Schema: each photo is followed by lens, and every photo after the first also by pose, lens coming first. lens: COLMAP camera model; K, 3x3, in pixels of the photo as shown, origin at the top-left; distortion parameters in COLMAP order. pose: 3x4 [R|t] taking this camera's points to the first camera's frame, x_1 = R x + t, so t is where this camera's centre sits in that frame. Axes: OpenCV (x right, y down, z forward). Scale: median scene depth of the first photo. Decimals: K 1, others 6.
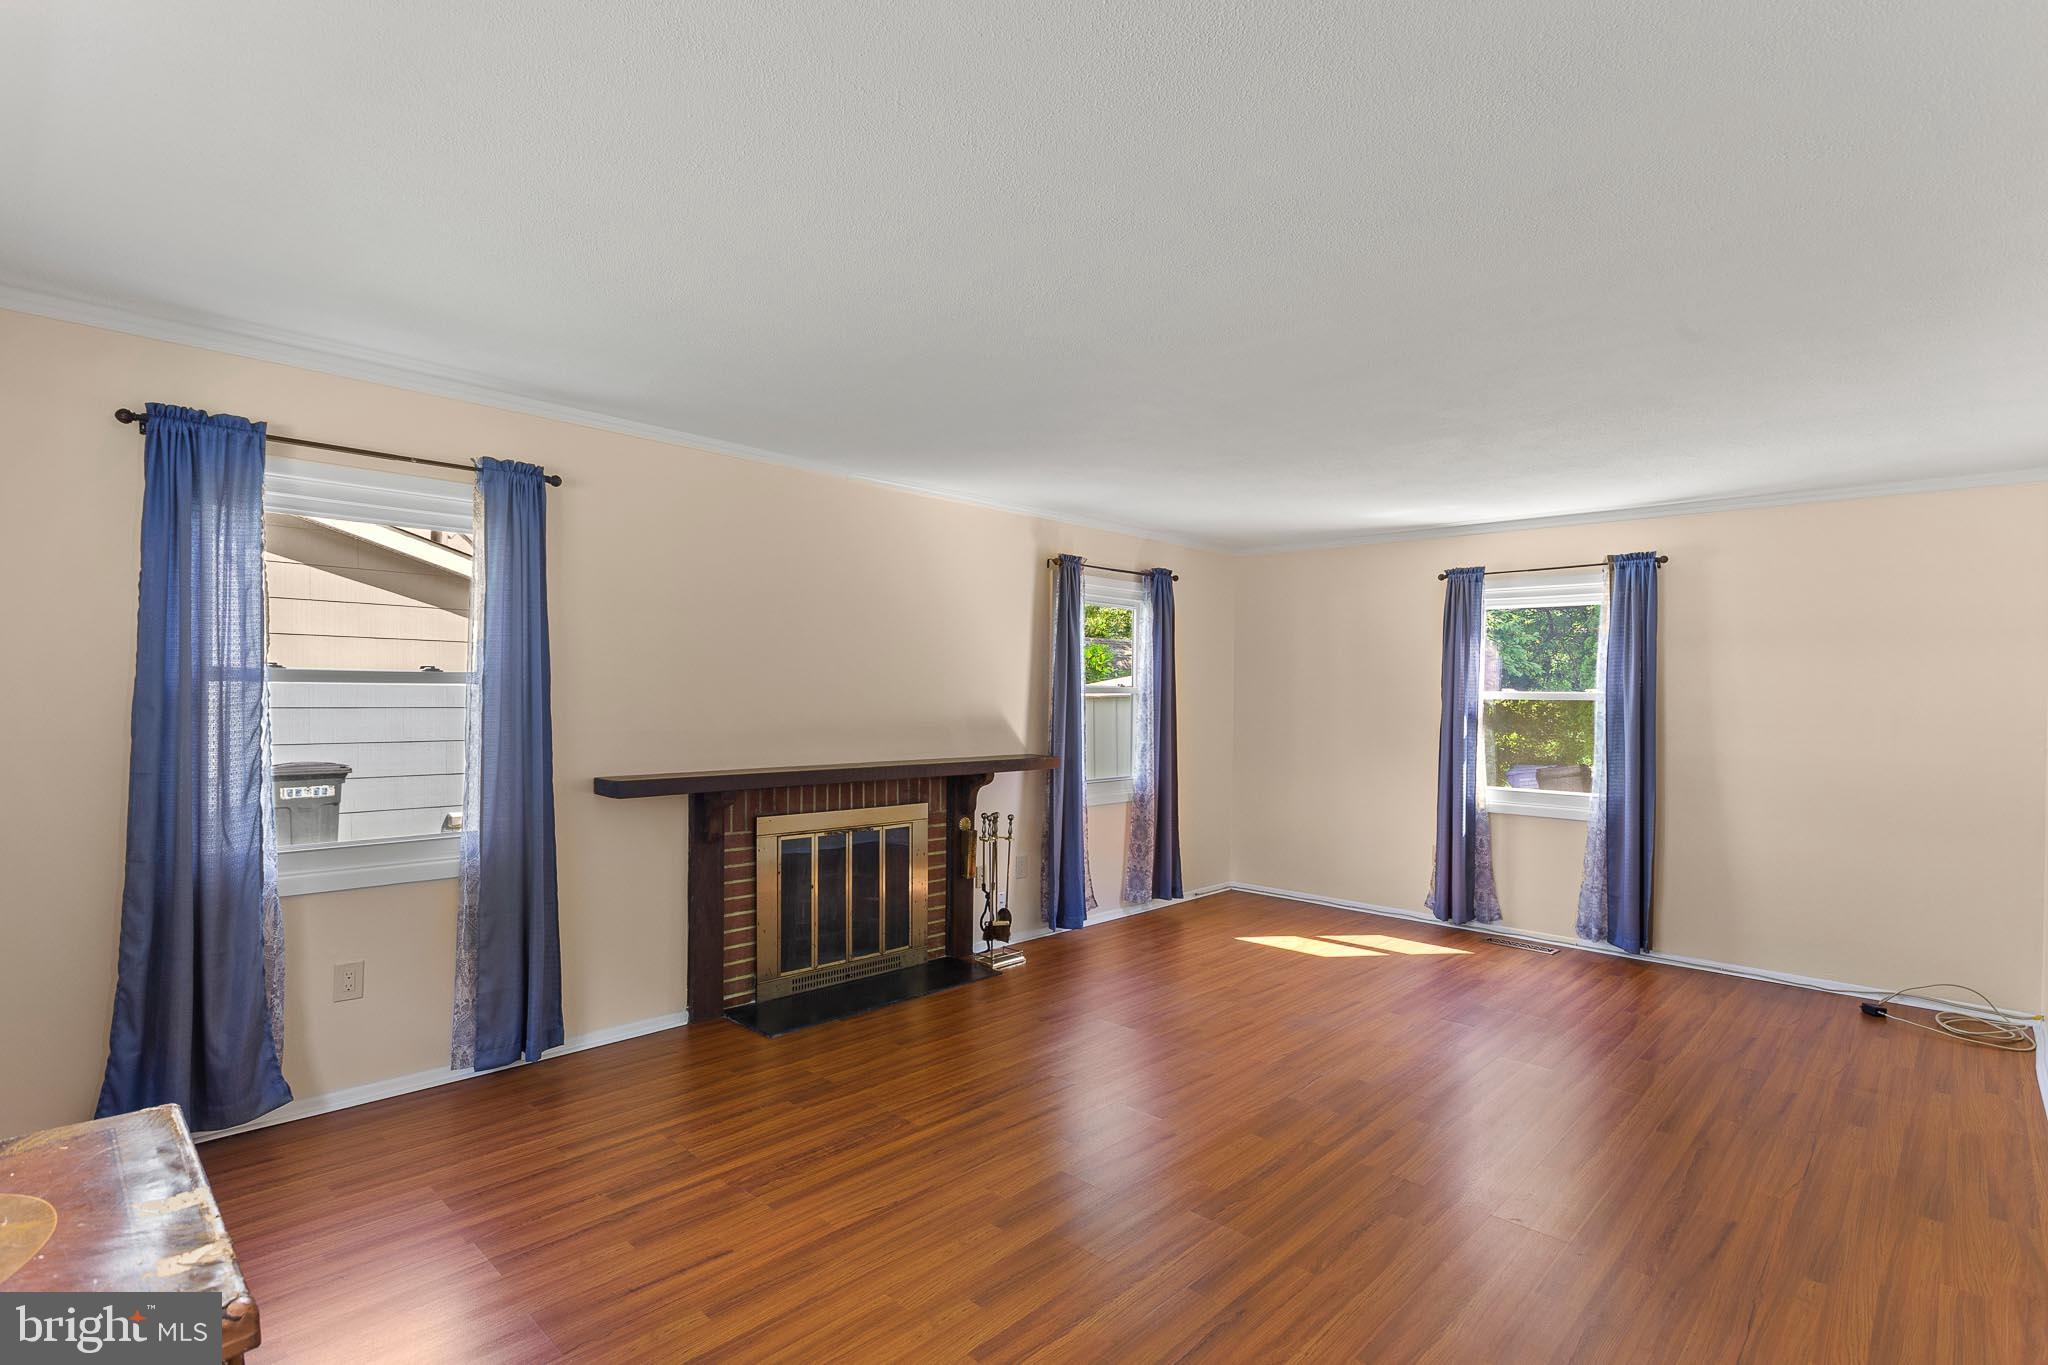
lens RADIAL K [[954.4, 0, 1024.0], [0, 954.4, 682.5], [0, 0, 1]] dist [-0.043022, 0.000086]
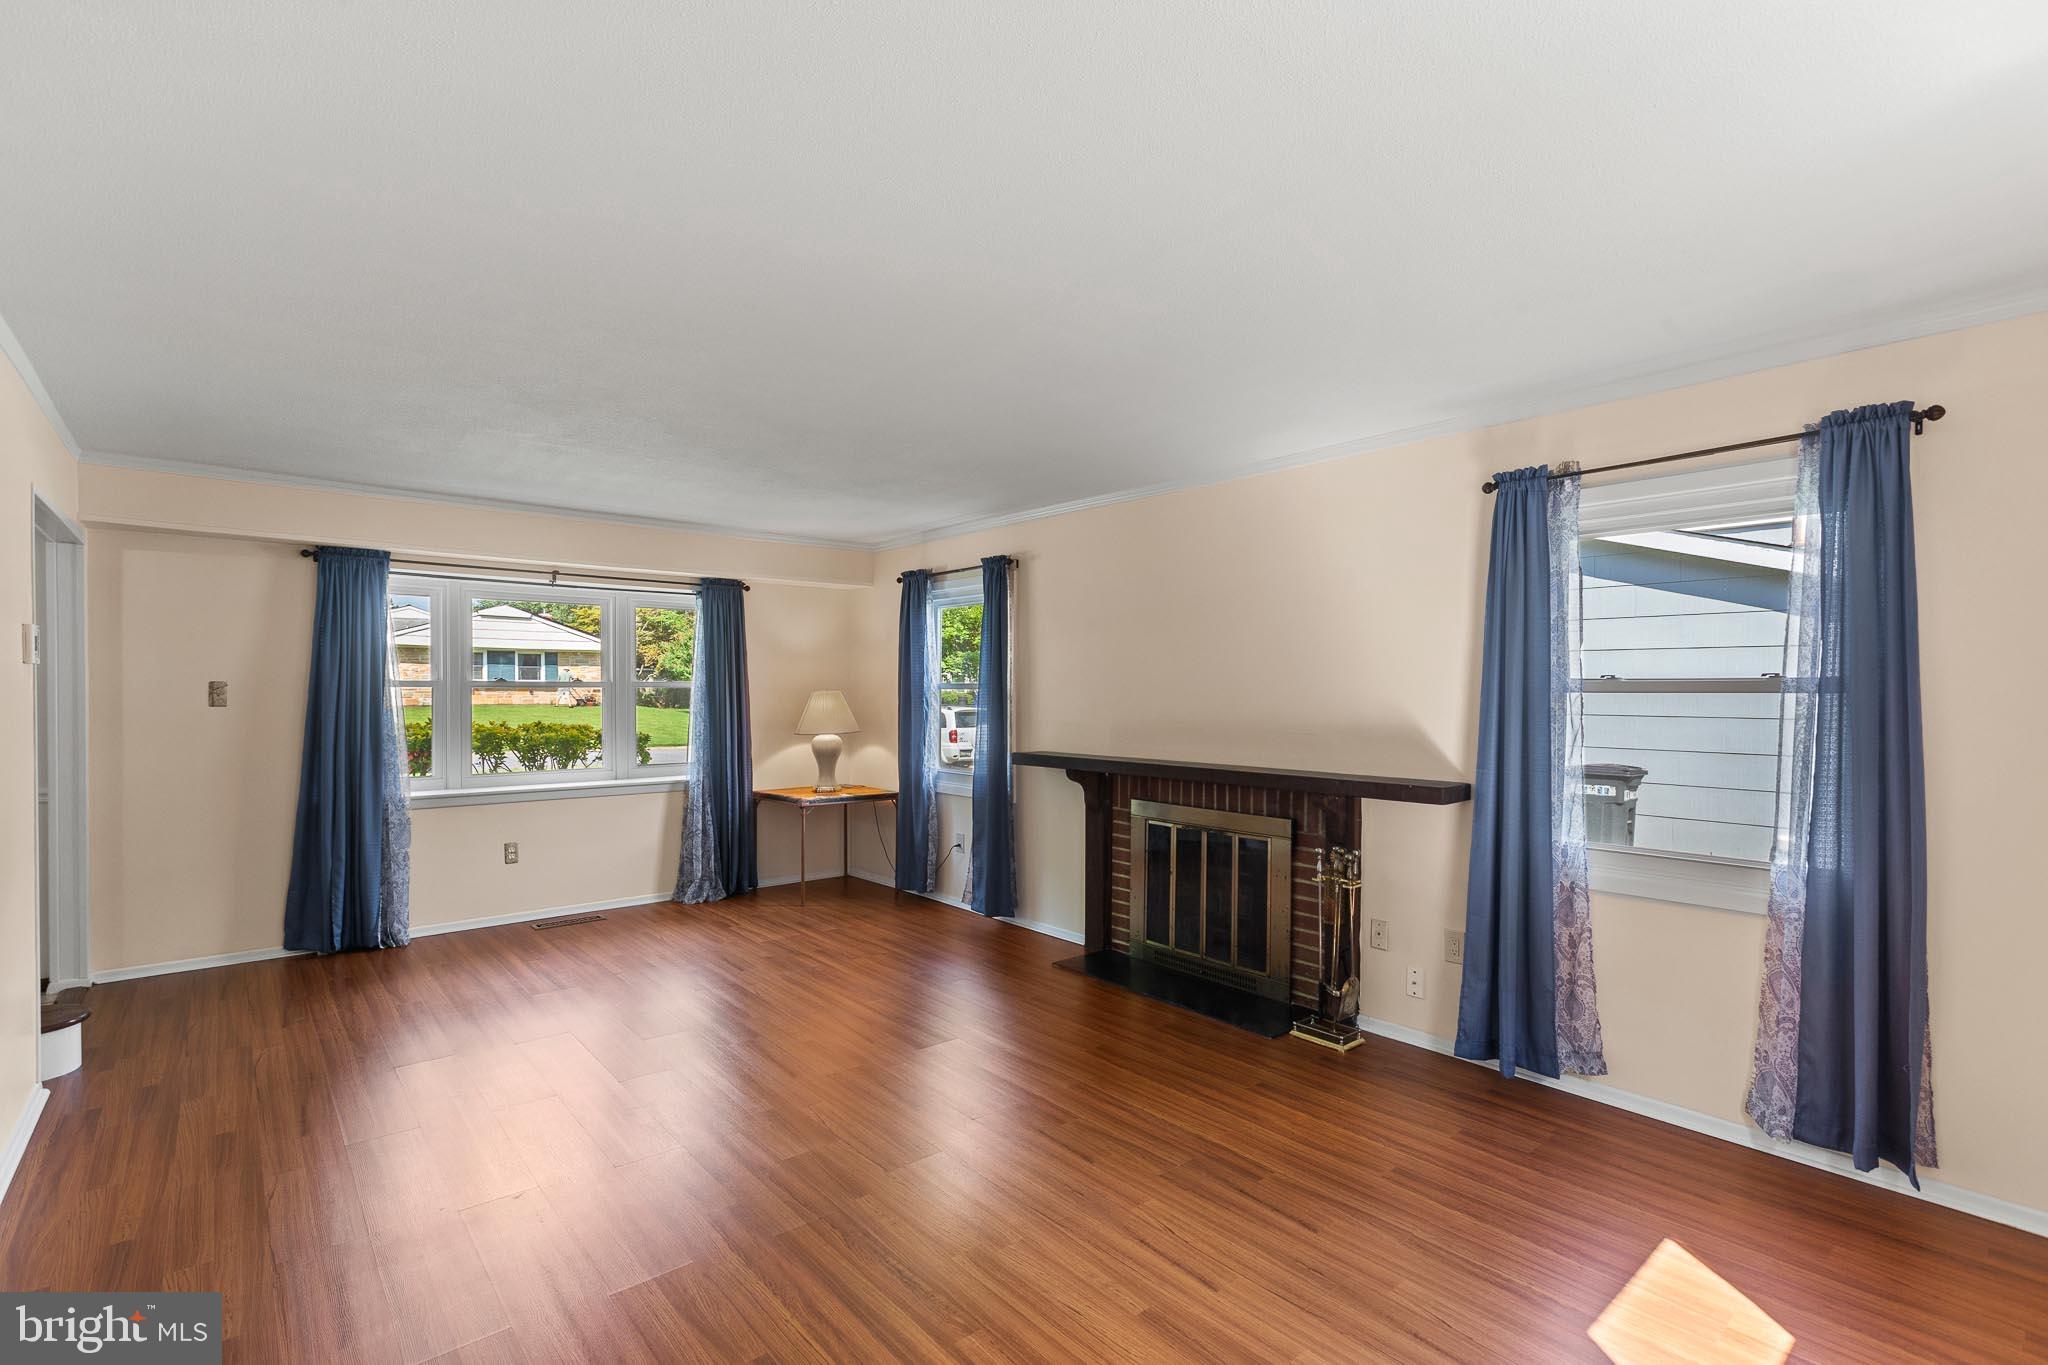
lens RADIAL K [[951.4, 0, 1024.0], [0, 951.4, 682.5], [0, 0, 1]] dist [0.000286, -0.000444]
pose [[-0.106847, -0.020622, -0.994062, 0.824638], [0.009627, 0.999717, -0.021774, 0.018306], [0.994229, -0.011896, -0.106618, 0.889598]]
